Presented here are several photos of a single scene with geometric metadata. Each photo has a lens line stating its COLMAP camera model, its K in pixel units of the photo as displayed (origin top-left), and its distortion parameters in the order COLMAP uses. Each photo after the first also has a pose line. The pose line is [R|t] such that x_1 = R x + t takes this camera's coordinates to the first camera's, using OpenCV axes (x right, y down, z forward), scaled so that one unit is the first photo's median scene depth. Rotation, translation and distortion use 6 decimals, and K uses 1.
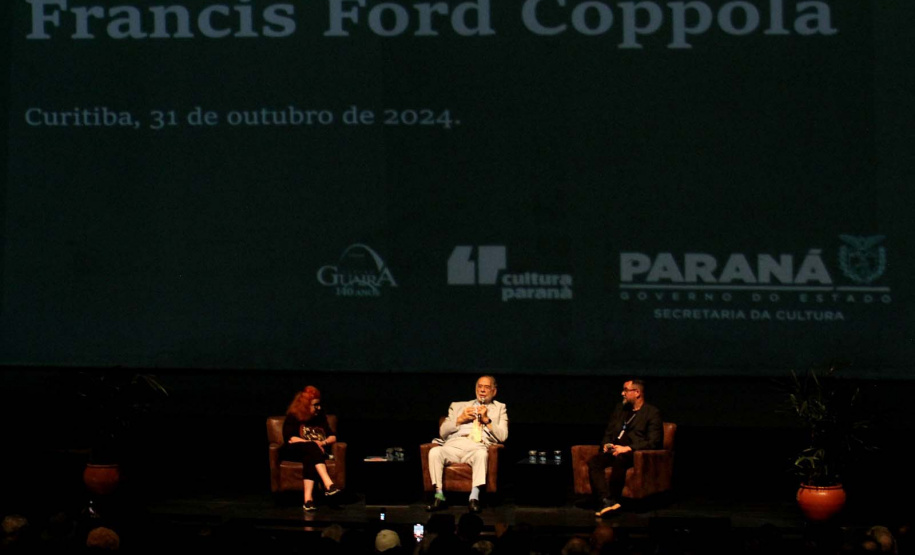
lens RADIAL K [[2667.3, 0, 452.1], [0, 2667.3, 279.2], [0, 0, 1]] dist [-0.186386, 0.000000]
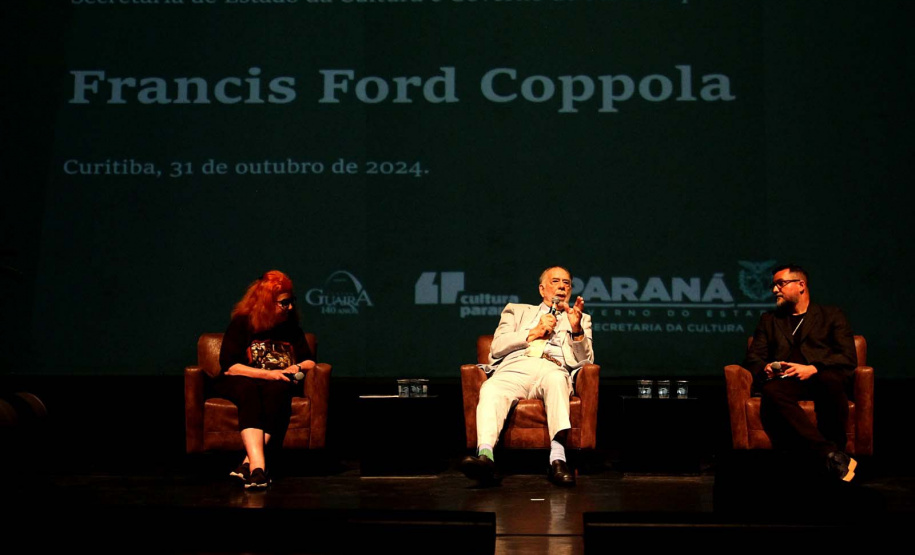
lens RADIAL K [[2667.3, 0, 462.3], [0, 2667.3, 272.7], [0, 0, 1]] dist [-0.186386, 0.000000]
pose [[0.999179, -0.006027, 0.040067, -0.030959], [0.006328, 0.999953, -0.007396, -0.003383], [-0.040020, 0.007644, 0.999170, -0.224612]]
